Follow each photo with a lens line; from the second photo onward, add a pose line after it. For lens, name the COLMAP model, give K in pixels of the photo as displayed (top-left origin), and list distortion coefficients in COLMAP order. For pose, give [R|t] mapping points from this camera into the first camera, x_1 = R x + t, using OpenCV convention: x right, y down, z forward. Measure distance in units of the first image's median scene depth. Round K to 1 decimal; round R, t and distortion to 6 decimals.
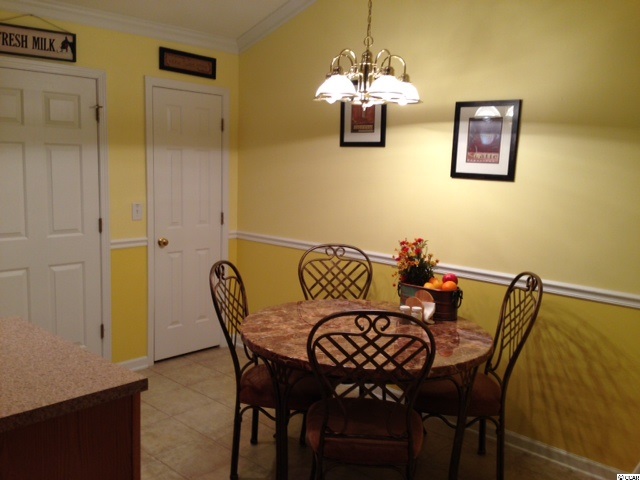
lens RADIAL K [[572.3, 0, 320.0], [0, 572.3, 240.0], [0, 0, 1]] dist [0.085117, -0.161108]
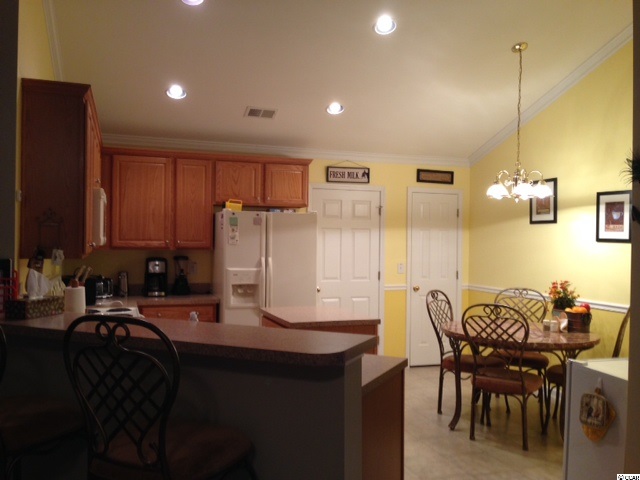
lens RADIAL K [[572.3, 0, 320.0], [0, 572.3, 240.0], [0, 0, 1]] dist [0.085117, -0.161108]
pose [[0.873211, -0.021715, -0.486858, 0.309547], [-0.050119, 0.989708, -0.134036, 0.113623], [0.484757, 0.141443, 0.863136, -0.588652]]
